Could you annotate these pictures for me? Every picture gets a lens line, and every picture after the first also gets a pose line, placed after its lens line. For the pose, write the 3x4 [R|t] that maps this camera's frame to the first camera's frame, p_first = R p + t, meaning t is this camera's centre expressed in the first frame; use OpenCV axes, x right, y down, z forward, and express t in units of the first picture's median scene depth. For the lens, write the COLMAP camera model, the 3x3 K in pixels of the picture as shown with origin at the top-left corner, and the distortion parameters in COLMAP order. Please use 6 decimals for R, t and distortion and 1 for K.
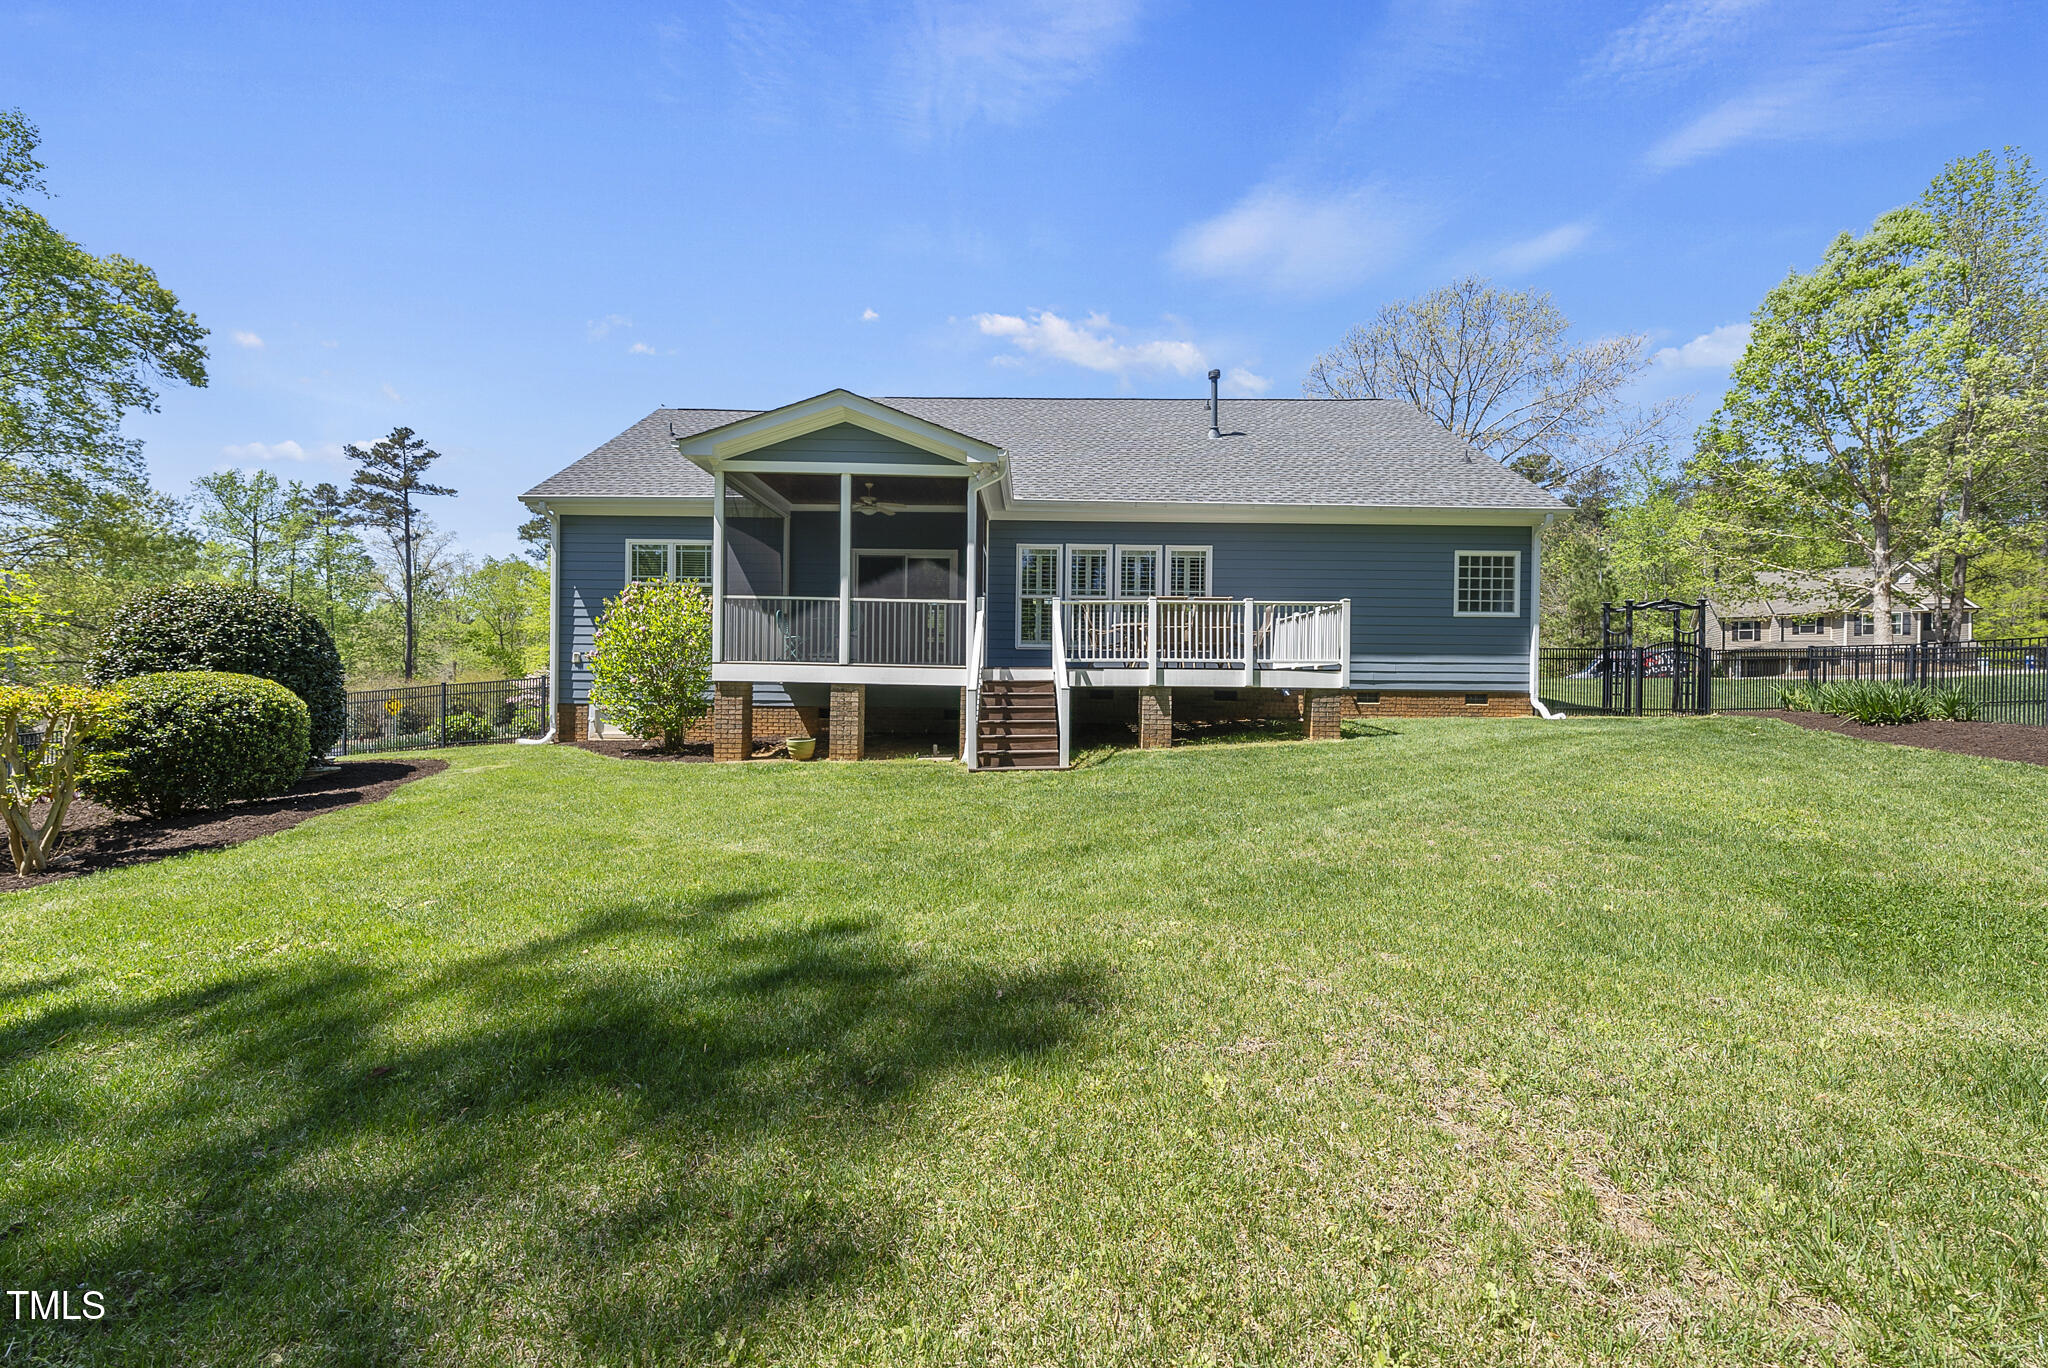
lens RADIAL K [[795.6, 0, 1018.3], [0, 795.6, 683.4], [0, 0, 1]] dist [-0.002523, 0.002100]
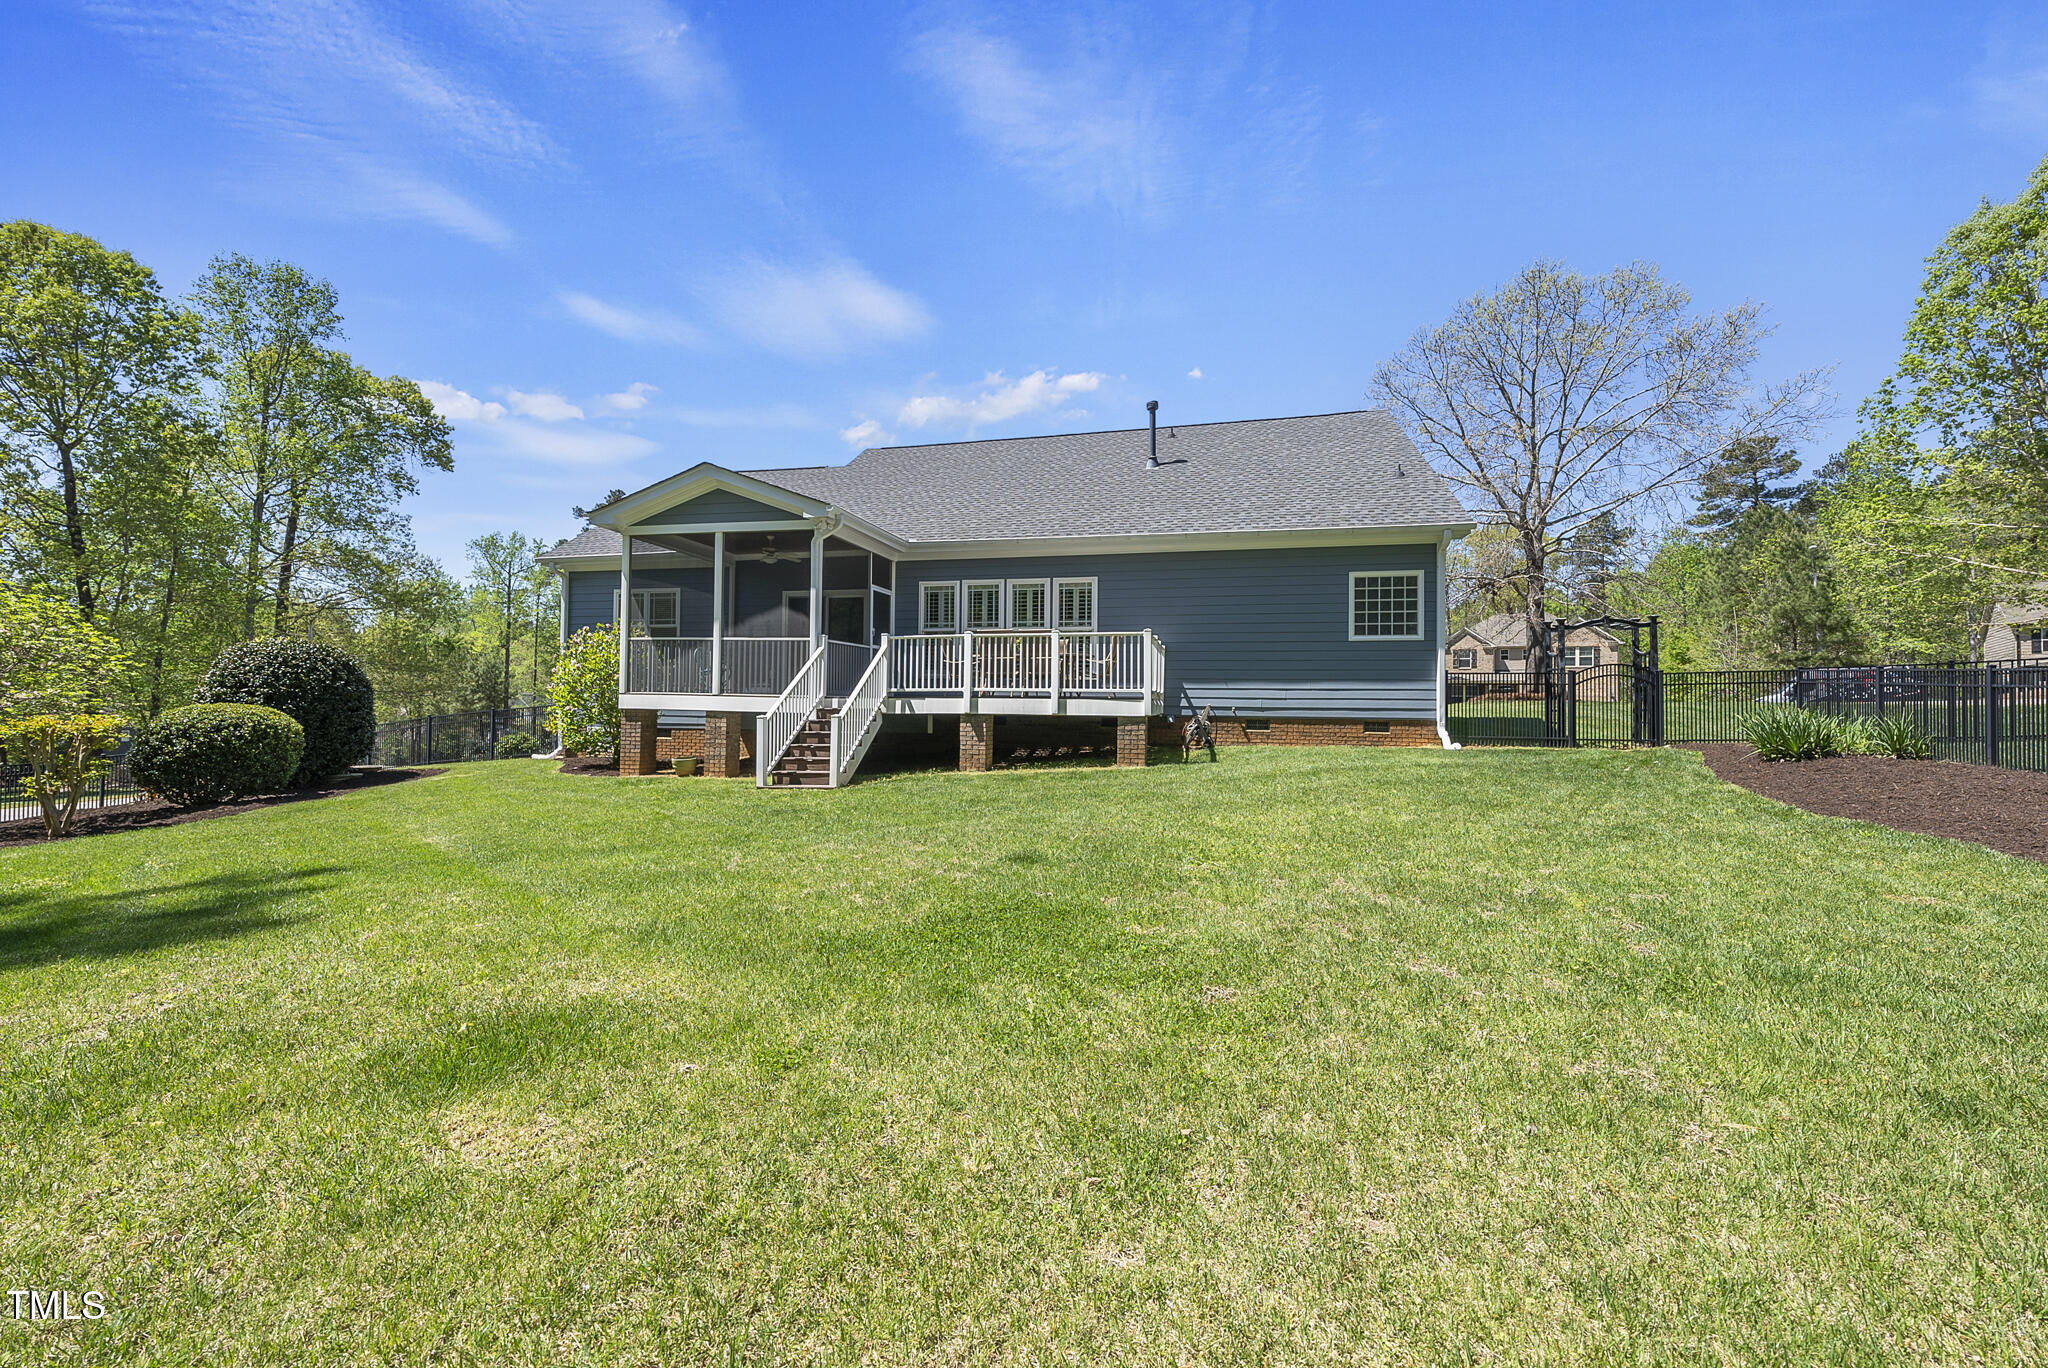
lens RADIAL K [[795.6, 0, 1015.0], [0, 795.6, 684.7], [0, 0, 1]] dist [-0.002523, 0.002100]
pose [[0.972251, -0.005864, -0.233868, 0.386163], [-0.000016, 0.999684, -0.025132, -0.007109], [0.233942, 0.024439, 0.971943, -0.025442]]
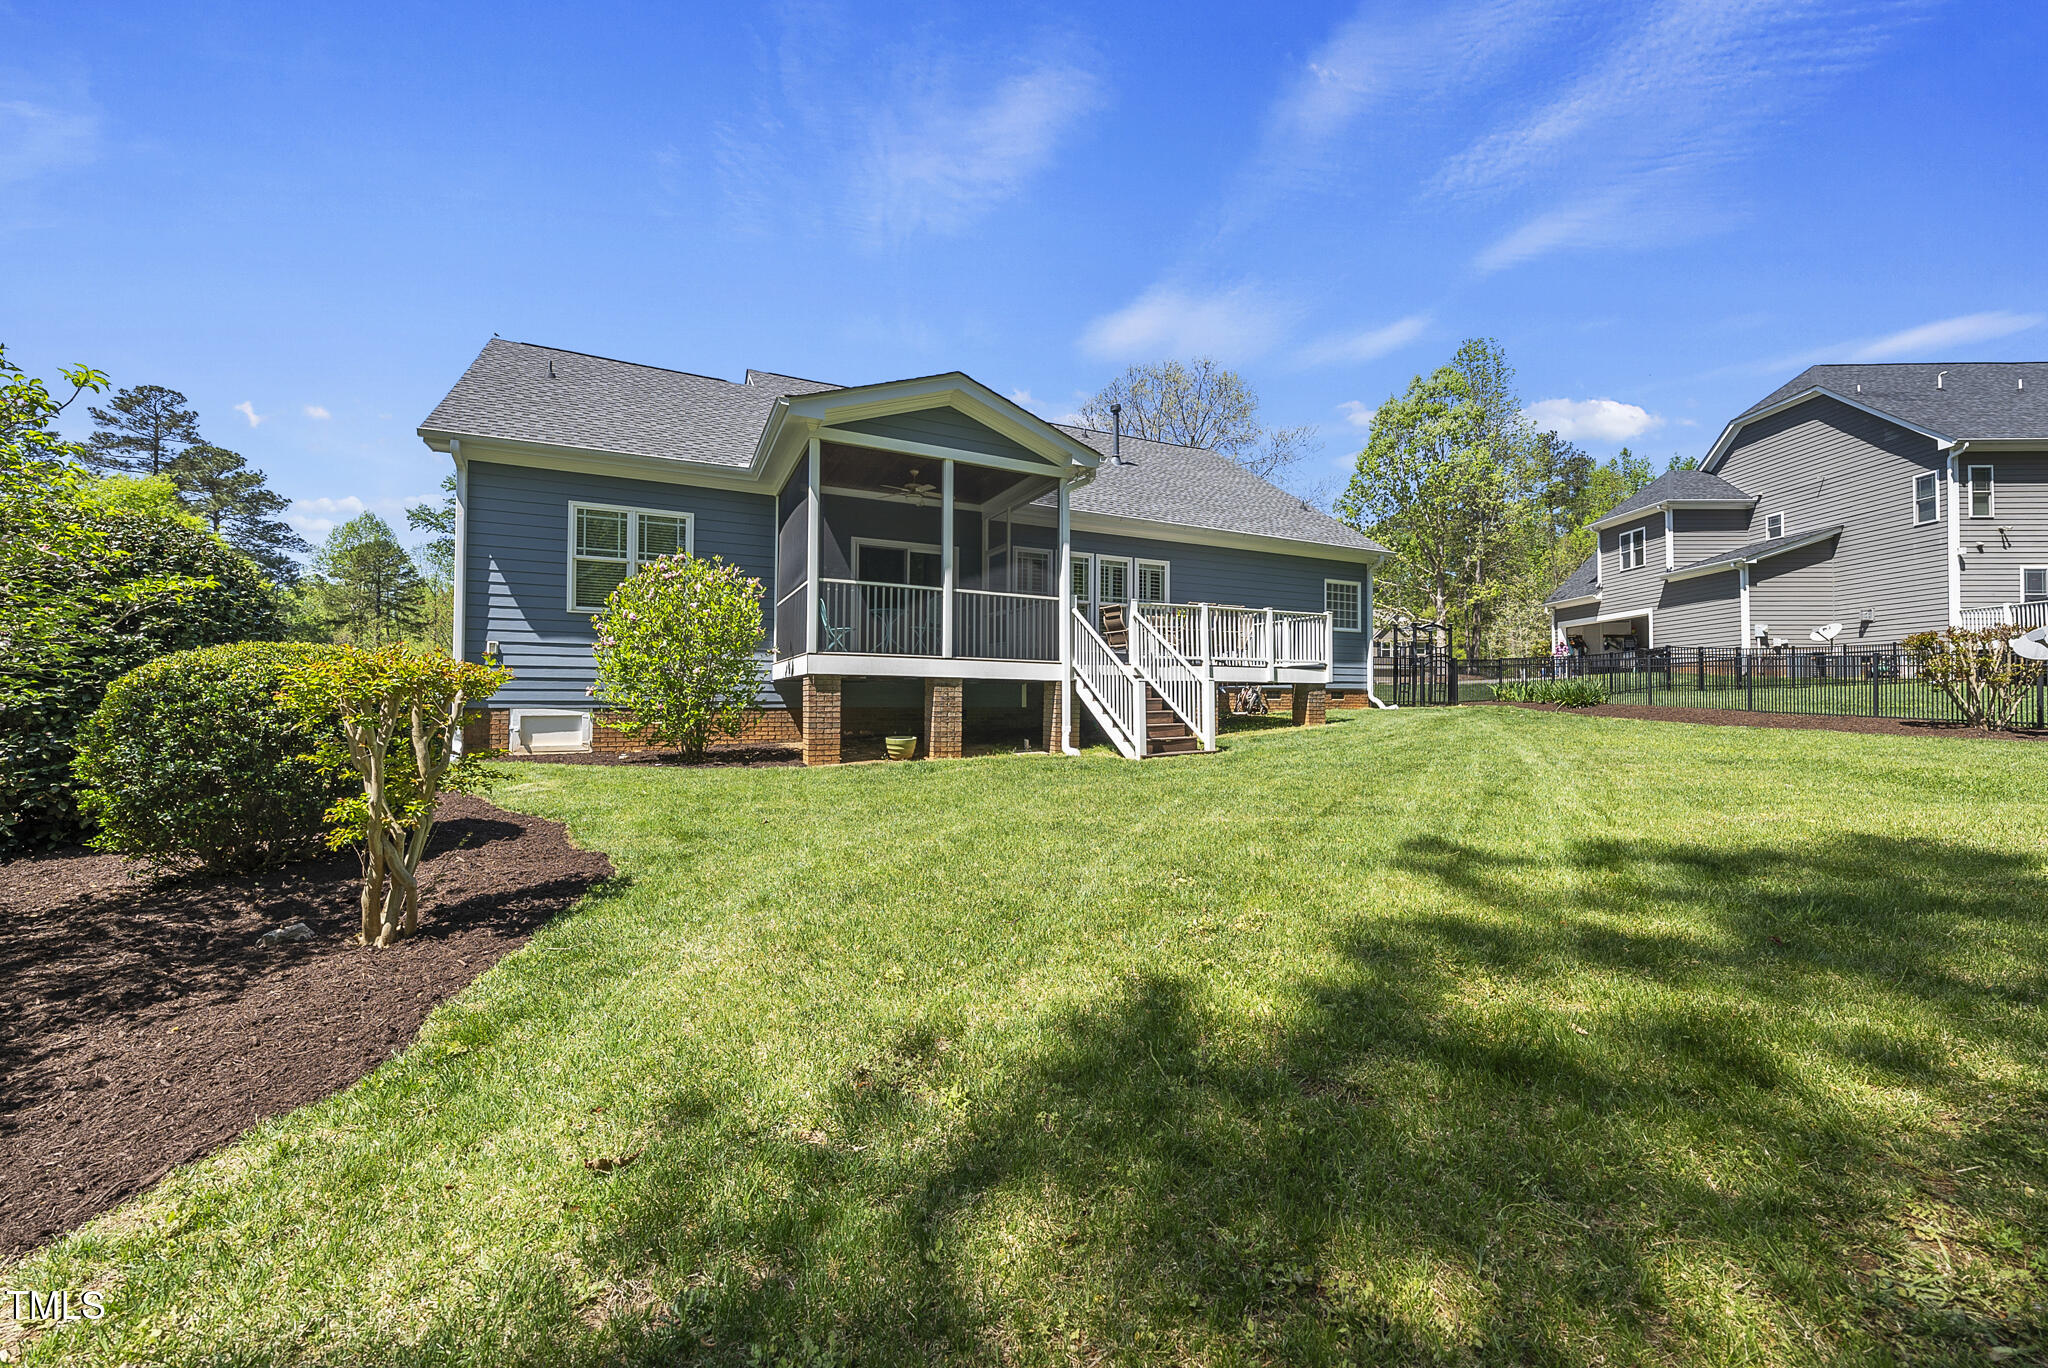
lens RADIAL K [[795.6, 0, 1026.0], [0, 795.6, 683.7], [0, 0, 1]] dist [-0.002523, 0.002100]
pose [[0.893490, 0.001612, 0.449080, -0.453689], [0.006695, 0.999835, -0.016909, 0.019571], [-0.449033, 0.018114, 0.893332, 0.083786]]
